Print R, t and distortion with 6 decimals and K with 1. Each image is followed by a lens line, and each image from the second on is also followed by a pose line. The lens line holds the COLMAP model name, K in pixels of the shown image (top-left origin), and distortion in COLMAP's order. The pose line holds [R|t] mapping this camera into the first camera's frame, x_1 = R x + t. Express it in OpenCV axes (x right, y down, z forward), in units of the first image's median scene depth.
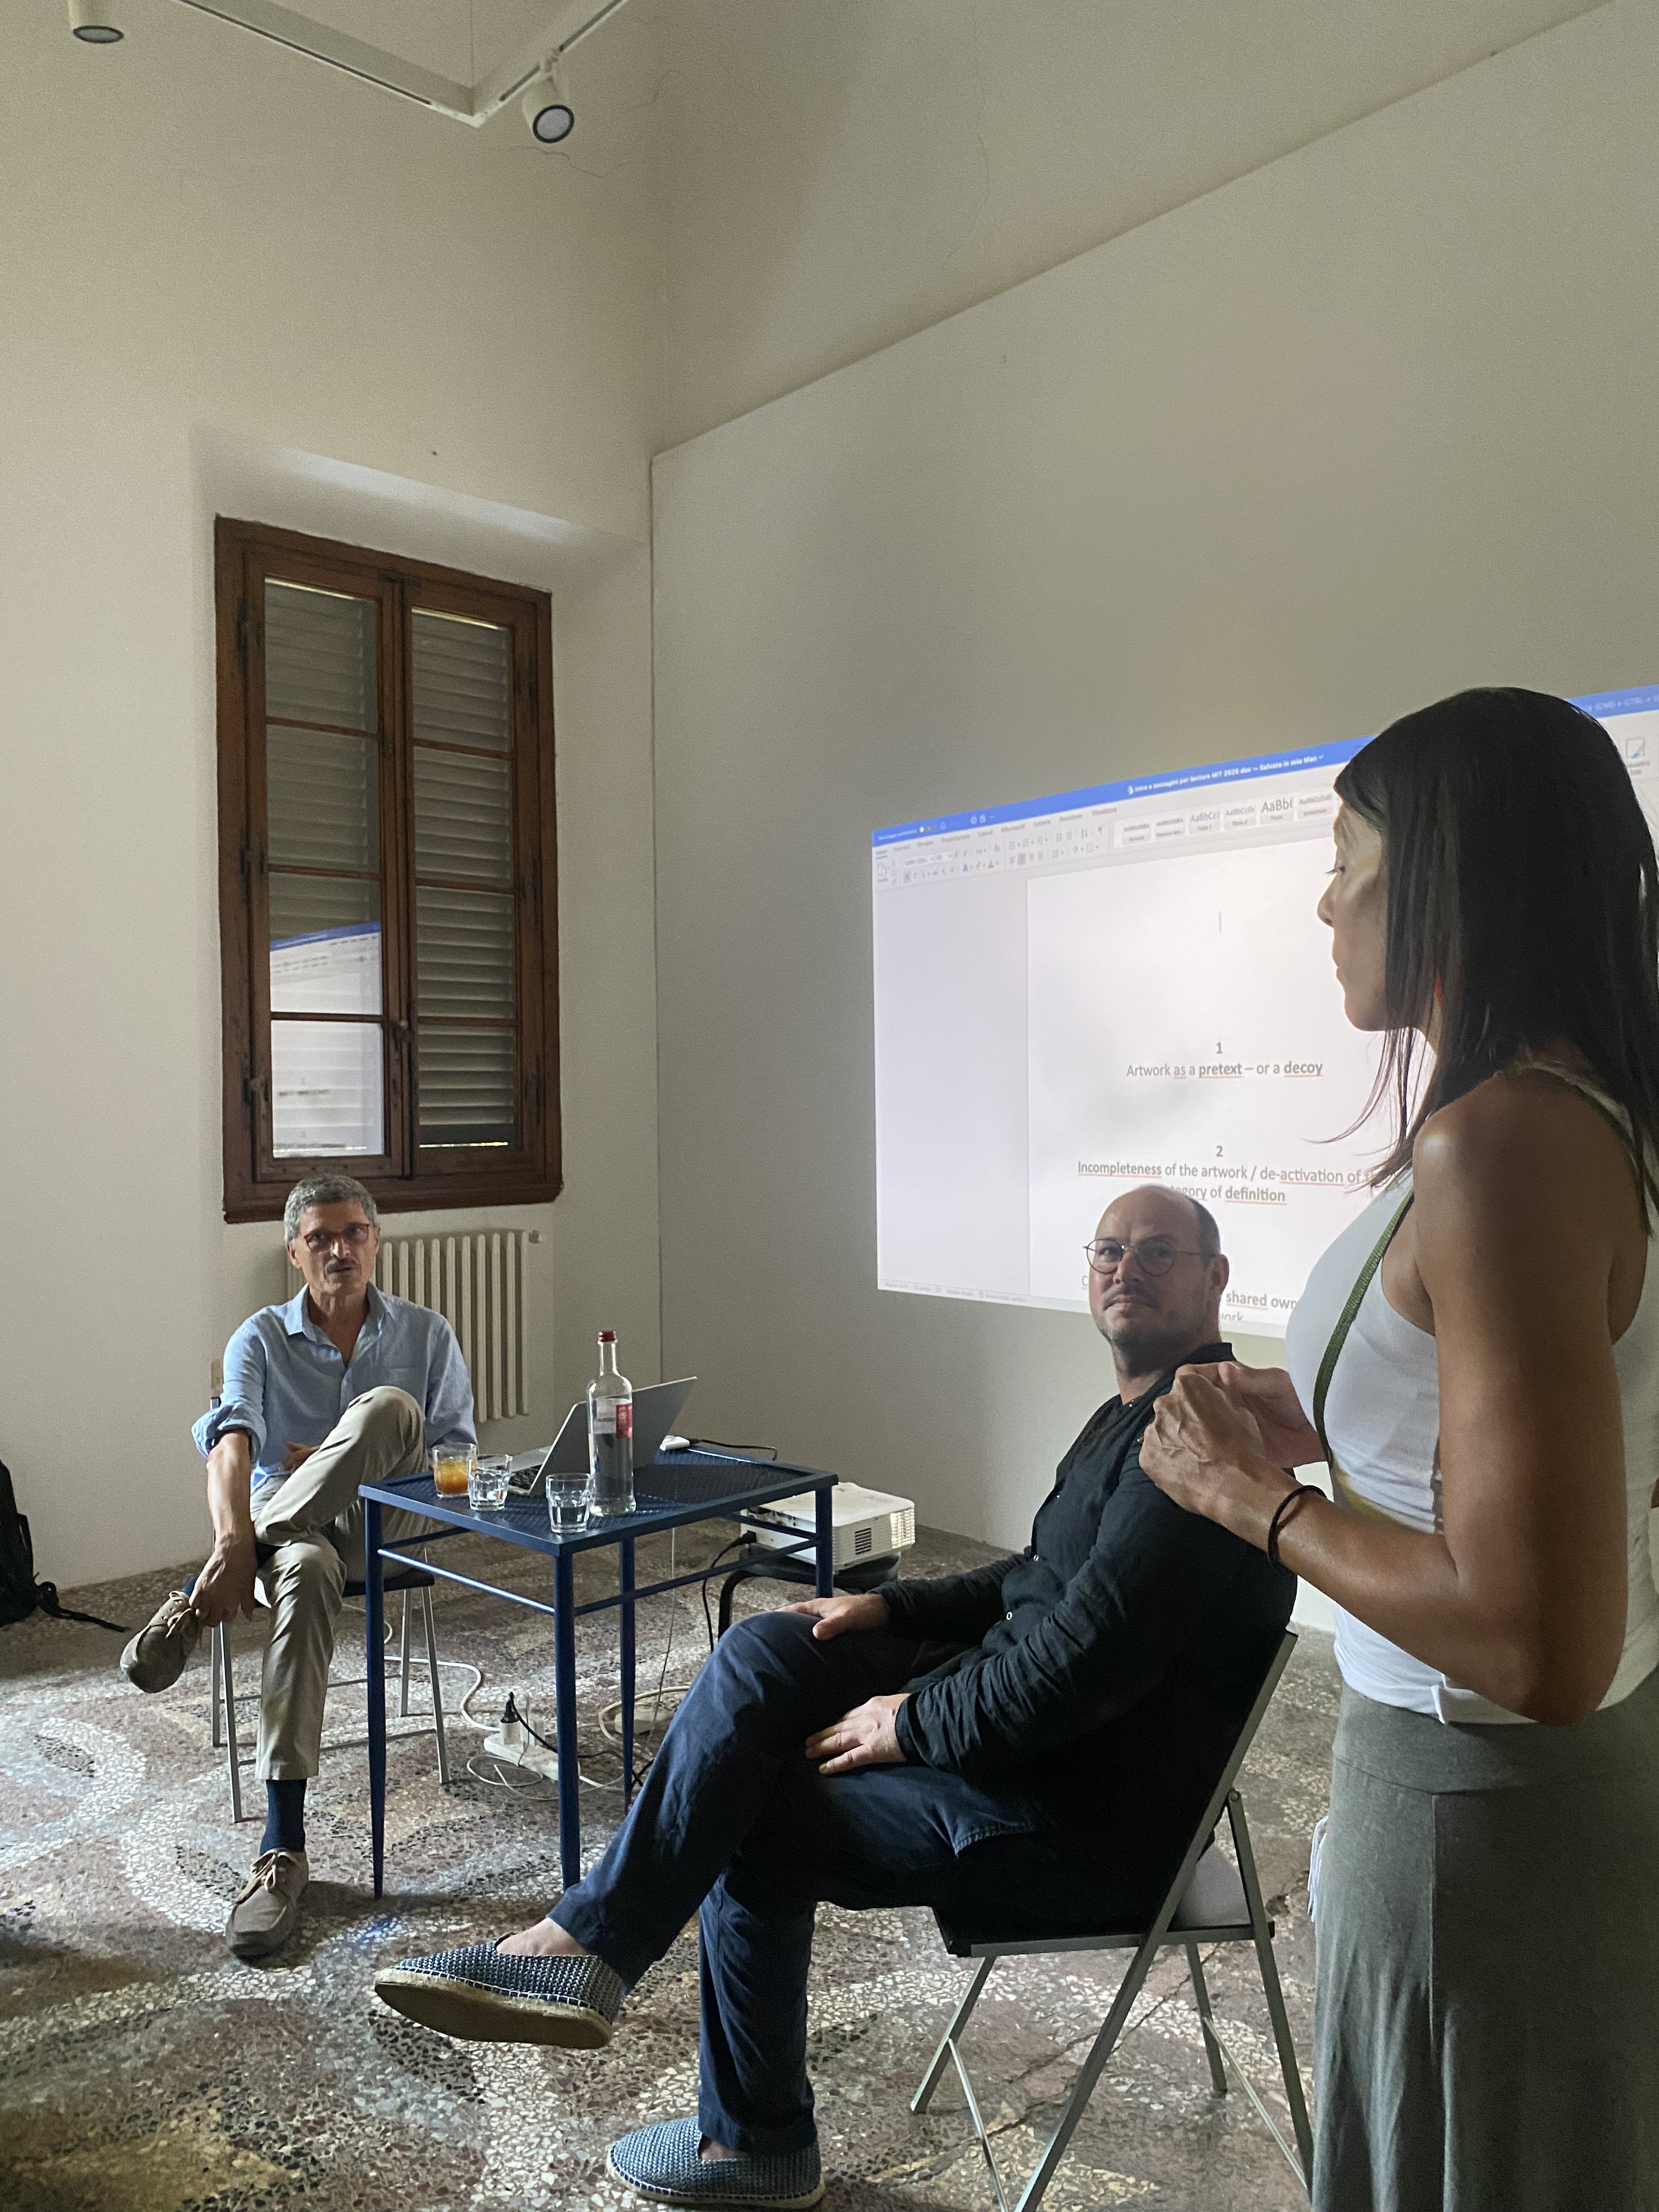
lens RADIAL K [[1691.9, 0, 830.0], [0, 1691.9, 1121.9], [0, 0, 1]] dist [0.056977, -0.048636]
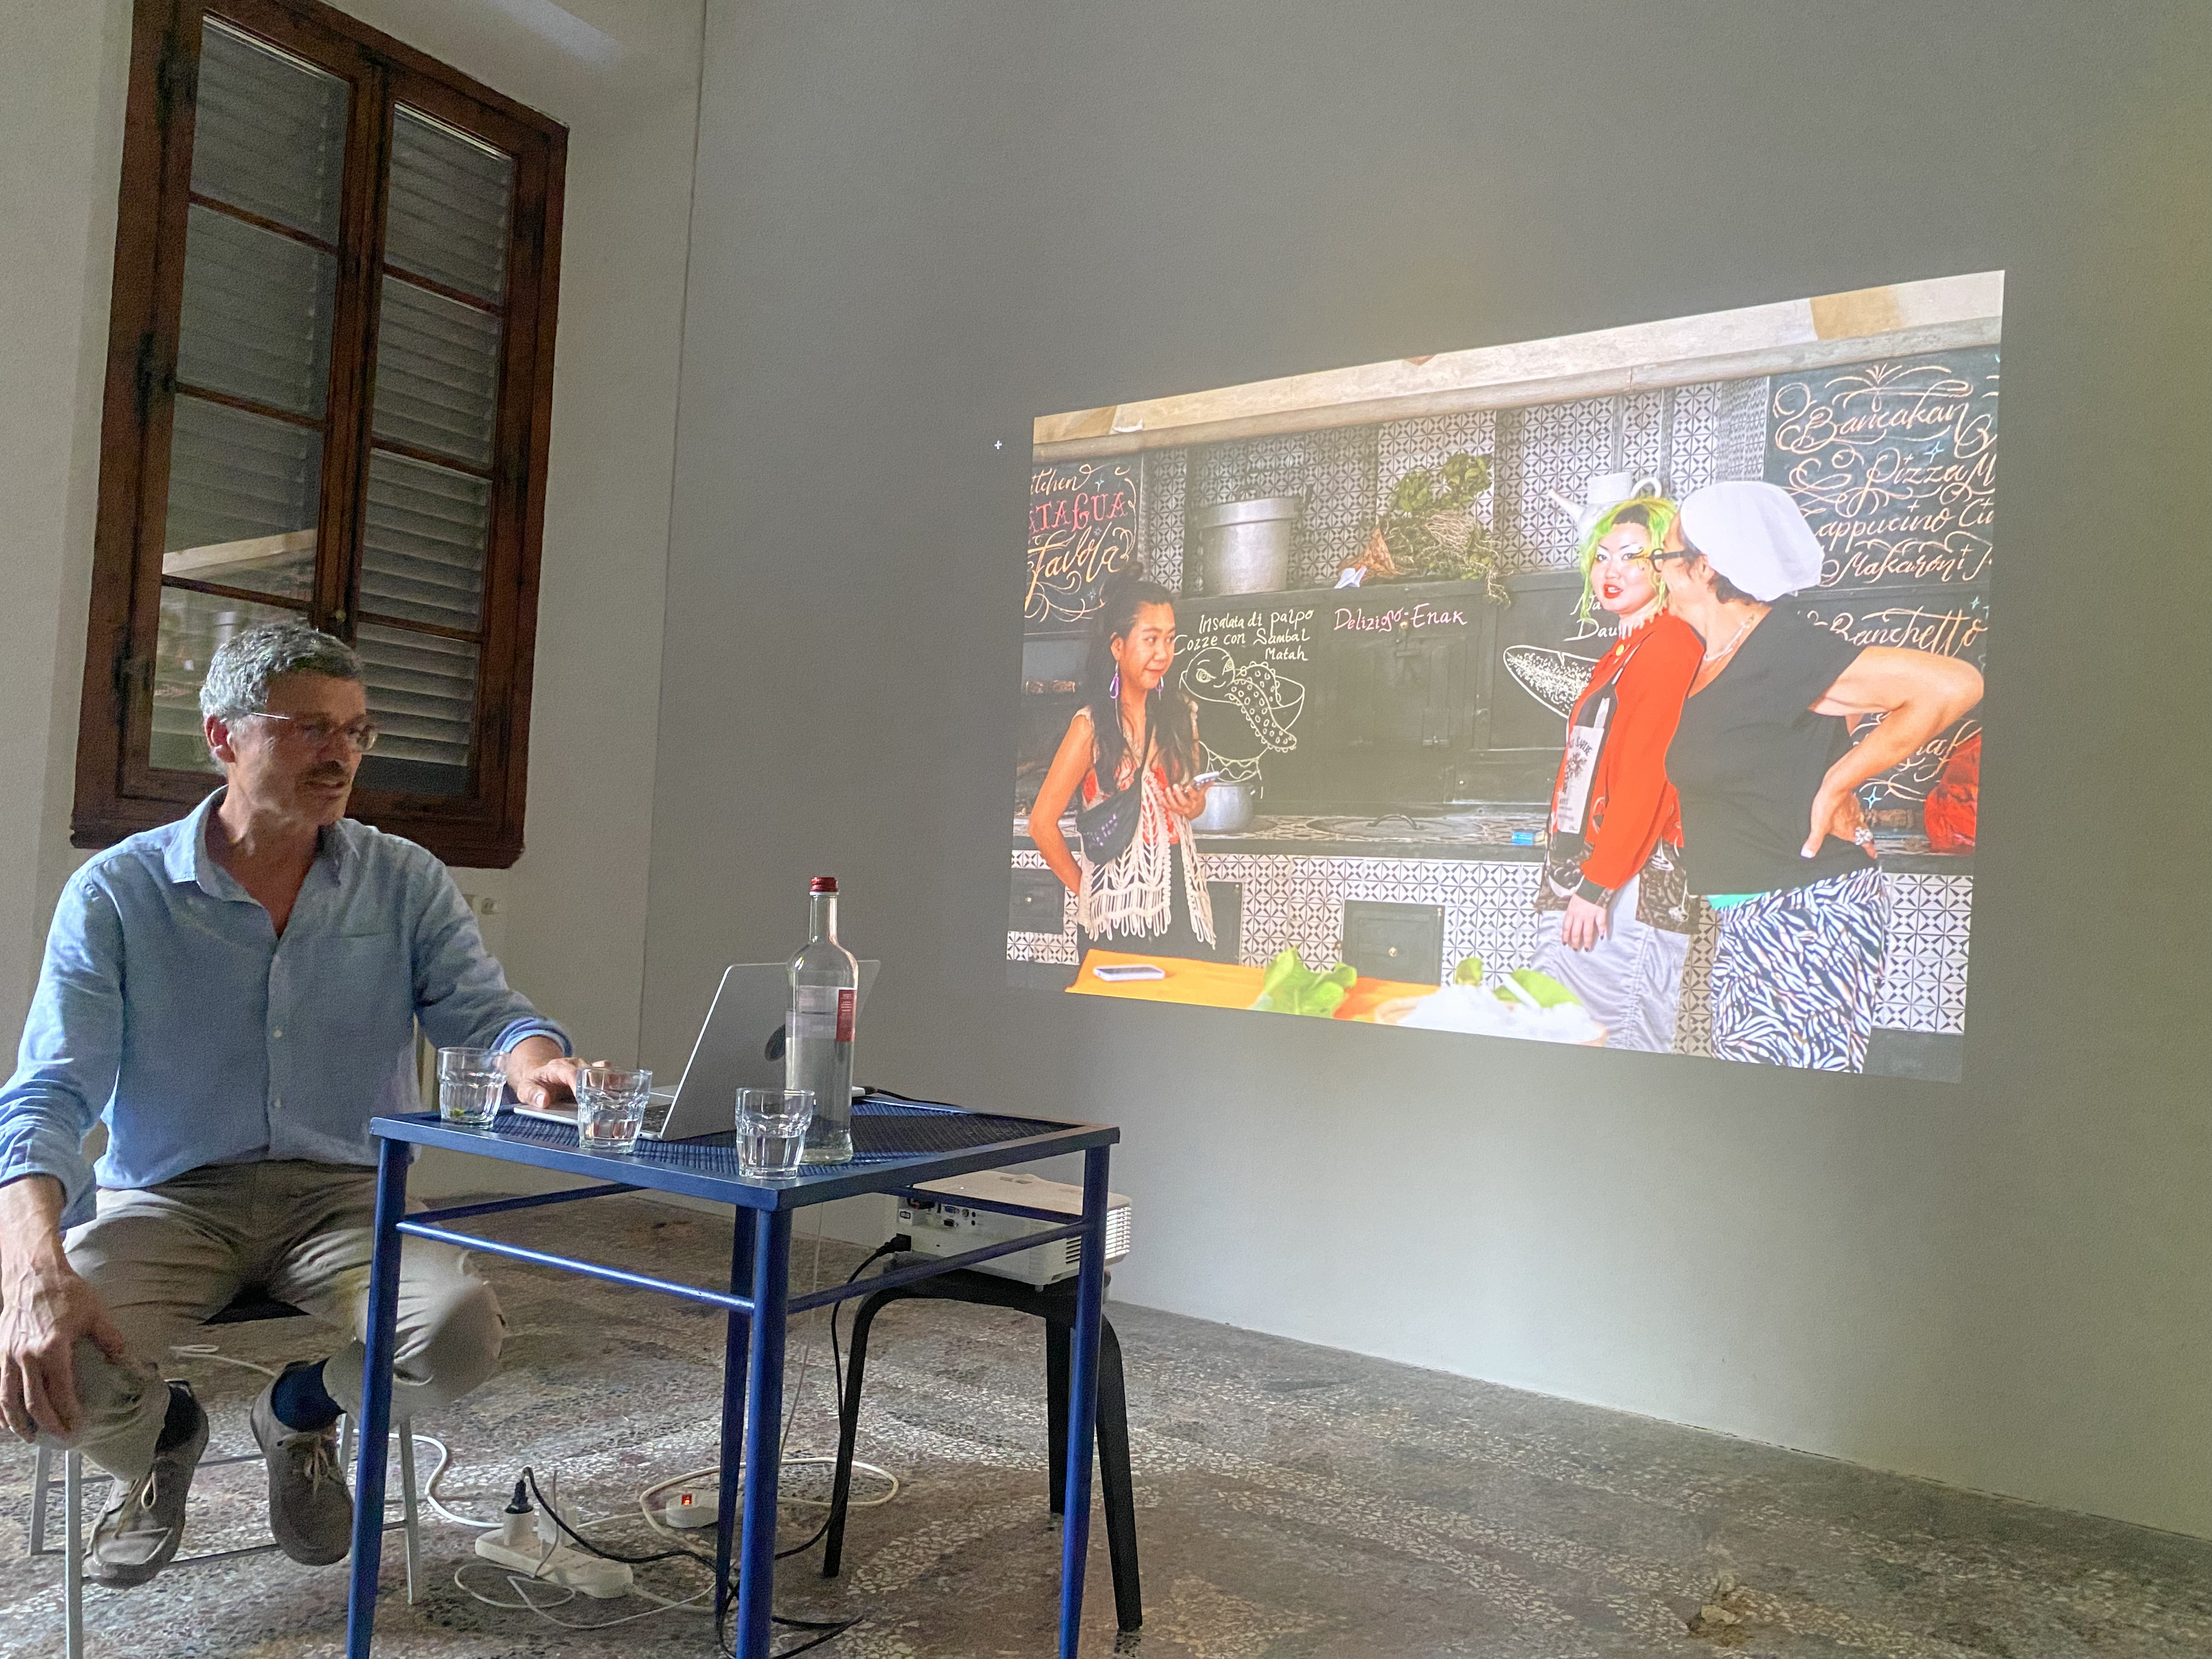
lens RADIAL K [[1691.9, 0, 1055.5], [0, 1691.9, 831.0], [0, 0, 1]] dist [0.056977, -0.048636]
pose [[0.975202, 0.072359, 0.209154, -0.112818], [-0.061114, 0.996341, -0.059744, 0.085794], [-0.212711, 0.045480, 0.976056, 0.216848]]
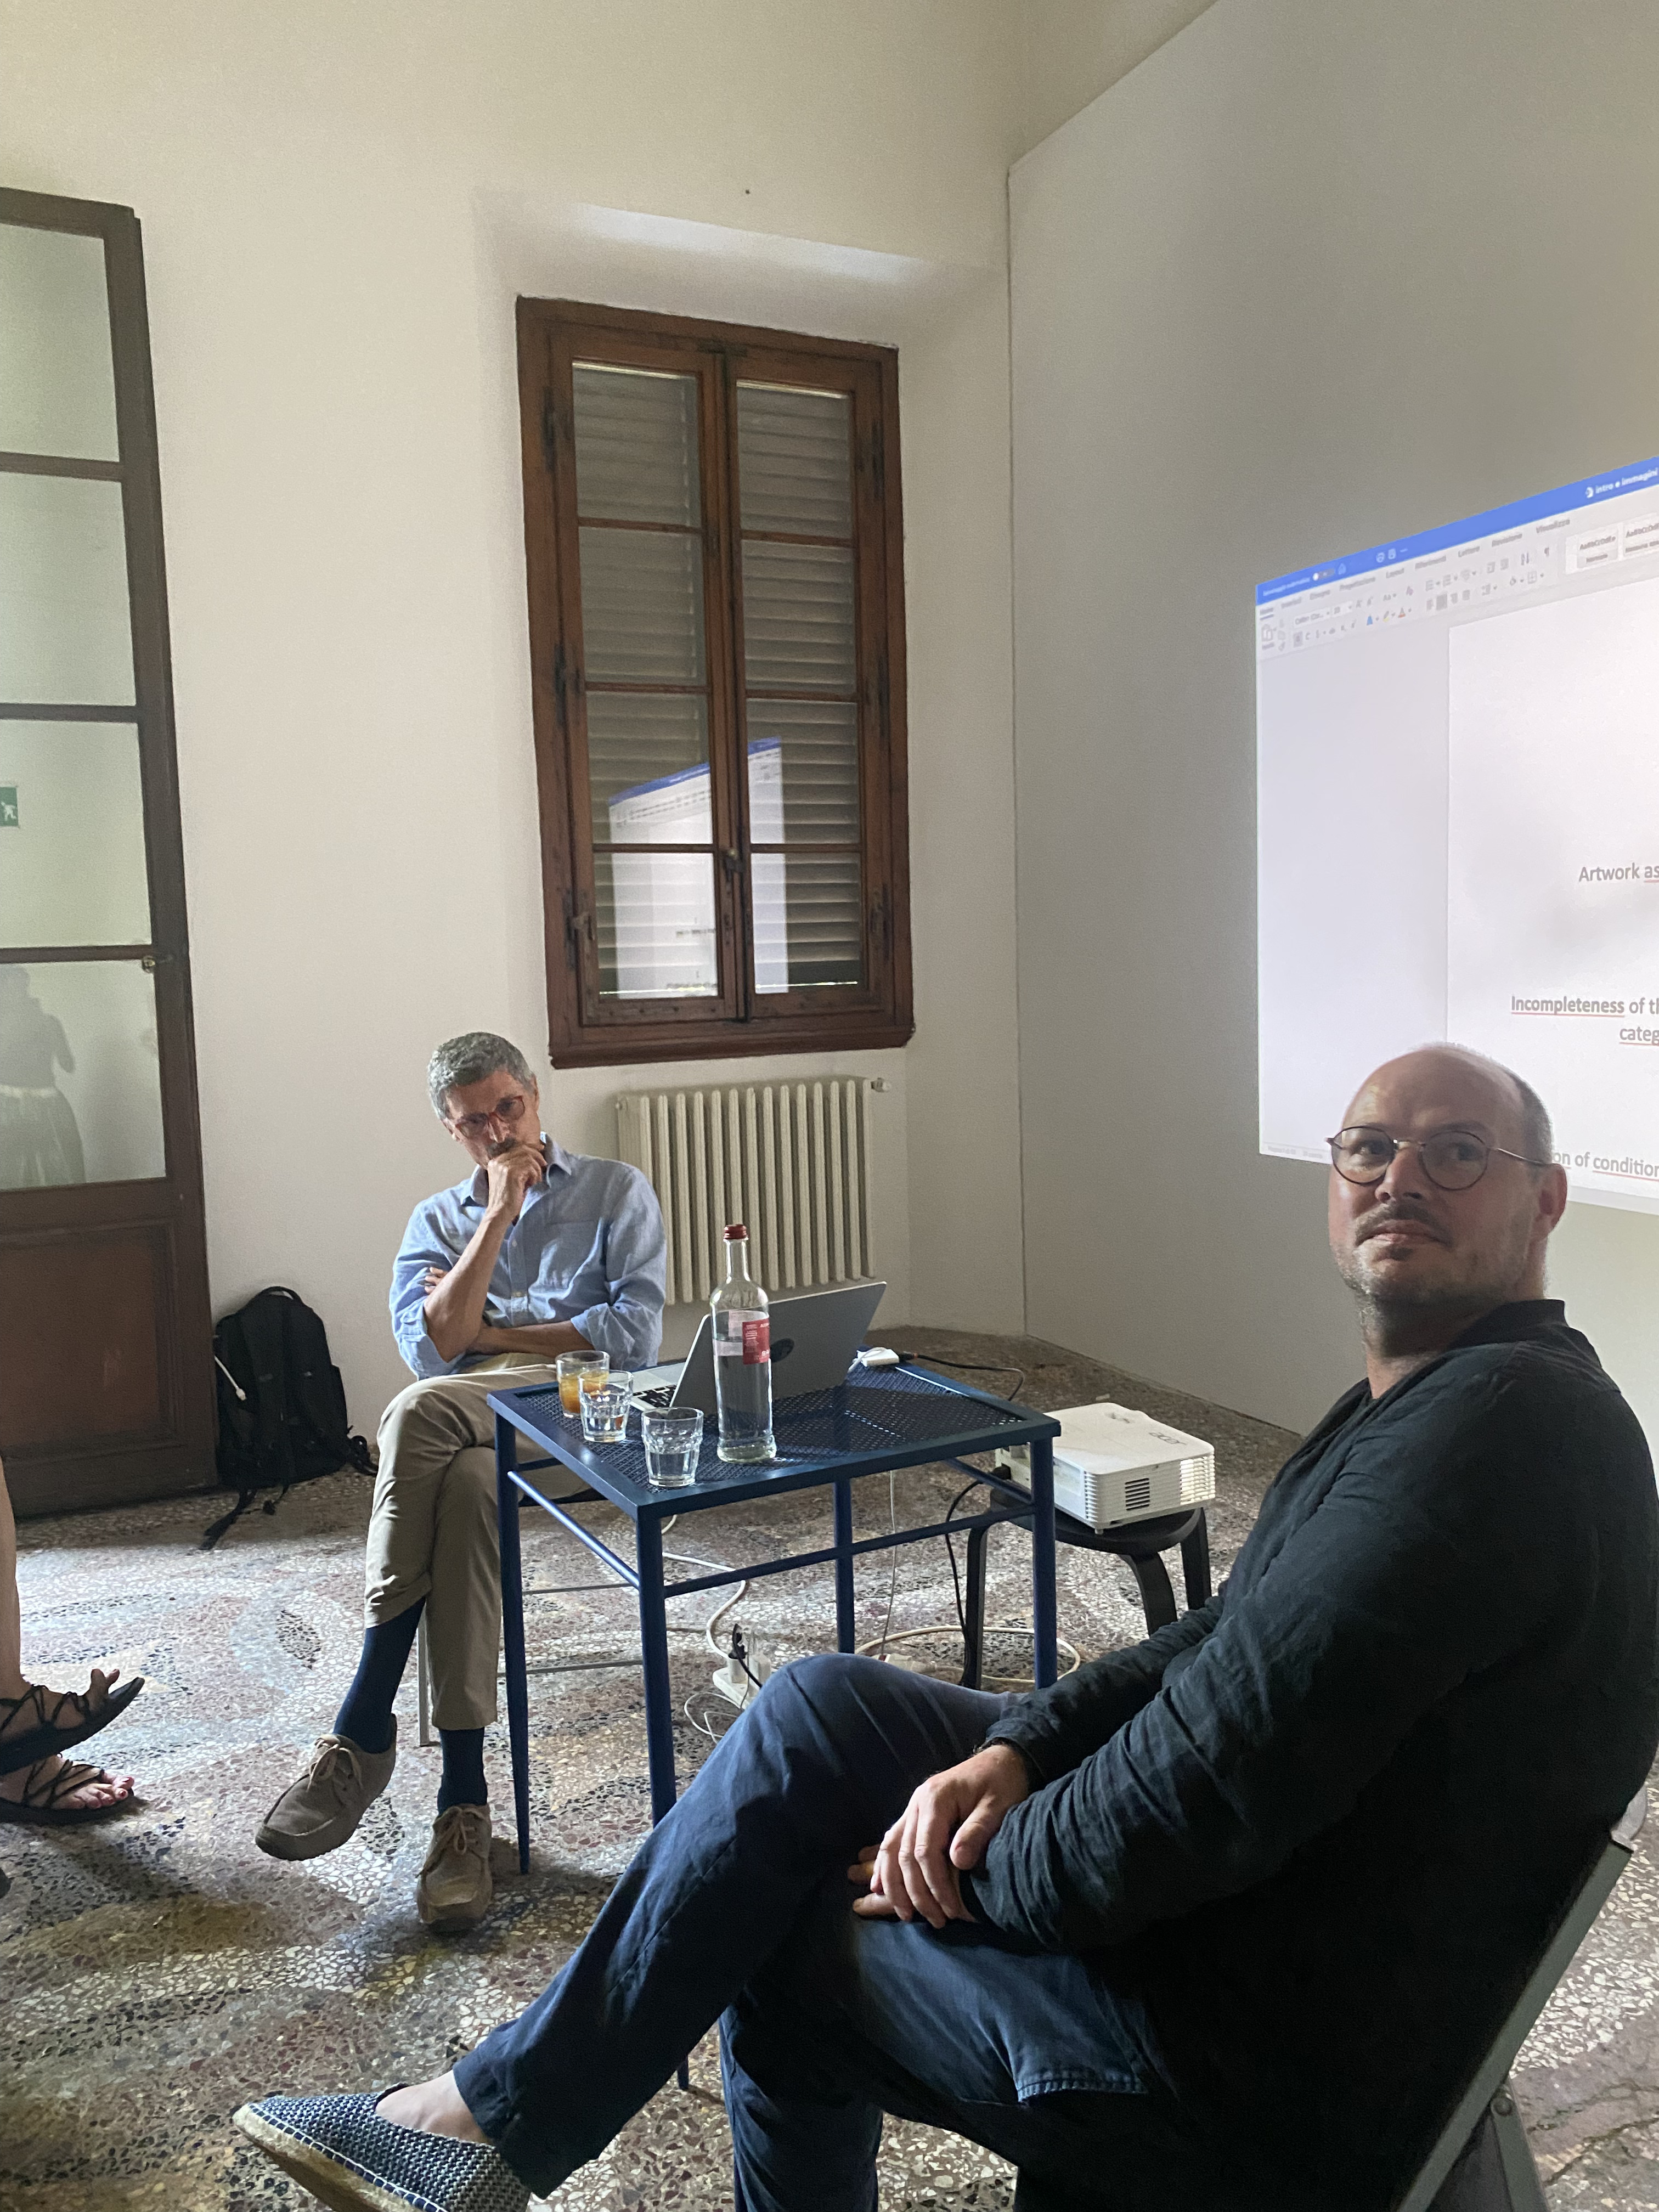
lens RADIAL K [[1691.9, 0, 805.3], [0, 1691.9, 1086.5], [0, 0, 1]] dist [0.056977, -0.048636]
pose [[0.952451, 0.007890, -0.304589, 0.082109], [0.015286, 0.997168, 0.073631, 0.002111], [0.304307, -0.074786, 0.949634, 0.173886]]
